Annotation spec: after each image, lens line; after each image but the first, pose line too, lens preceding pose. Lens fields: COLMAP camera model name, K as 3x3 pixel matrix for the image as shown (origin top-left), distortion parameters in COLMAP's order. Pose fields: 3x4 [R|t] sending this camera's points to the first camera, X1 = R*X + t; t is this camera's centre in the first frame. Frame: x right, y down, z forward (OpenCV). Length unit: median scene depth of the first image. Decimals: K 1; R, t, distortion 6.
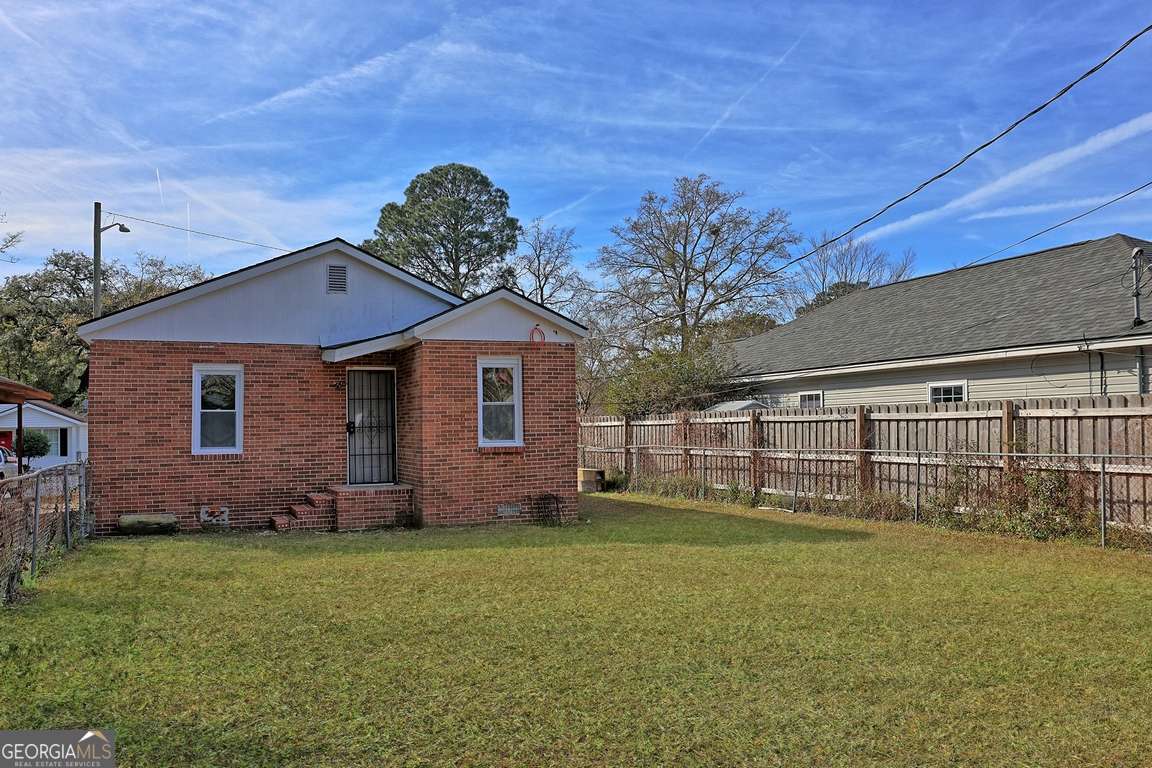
lens RADIAL K [[956.9, 0, 573.2], [0, 956.9, 415.2], [0, 0, 1]] dist [-0.014785, 0.058682]
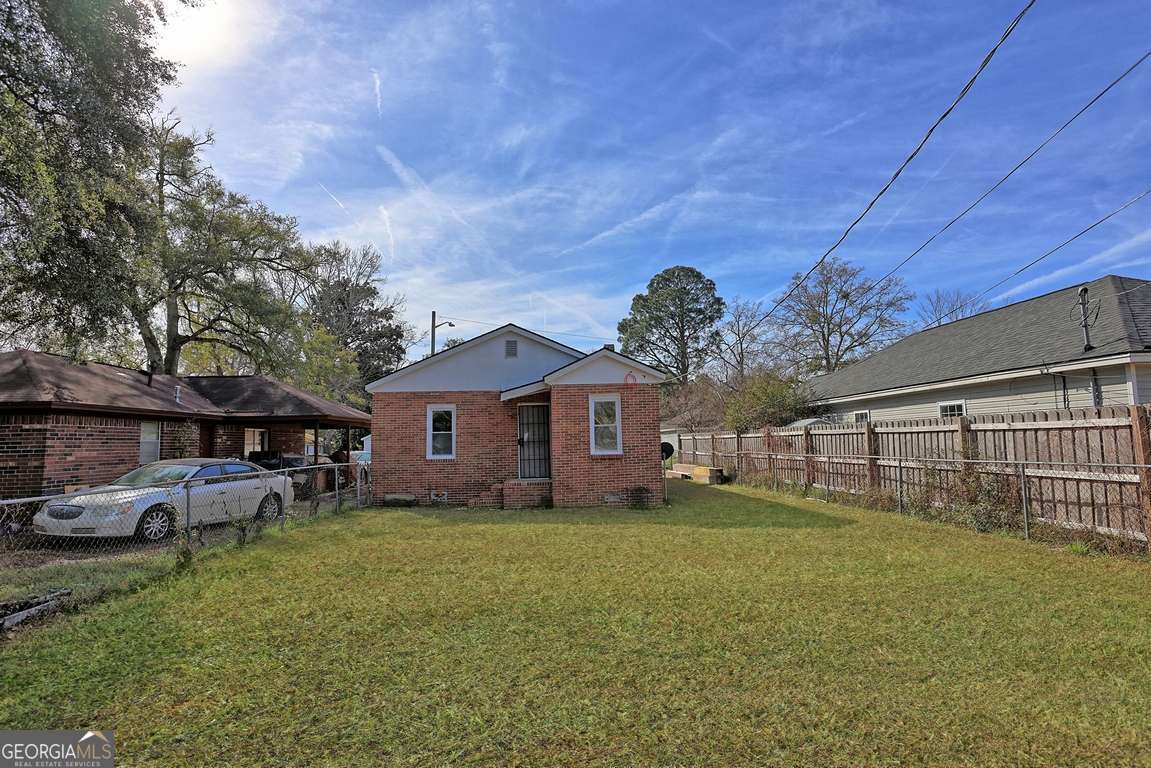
lens RADIAL K [[619.5, 0, 576.2], [0, 619.5, 371.1], [0, 0, 1]] dist [-0.062491, 0.040149]
pose [[0.941173, -0.045566, -0.334838, 0.180108], [0.014303, 0.995351, -0.095247, -0.004509], [0.337622, 0.084855, 0.937449, 0.058122]]
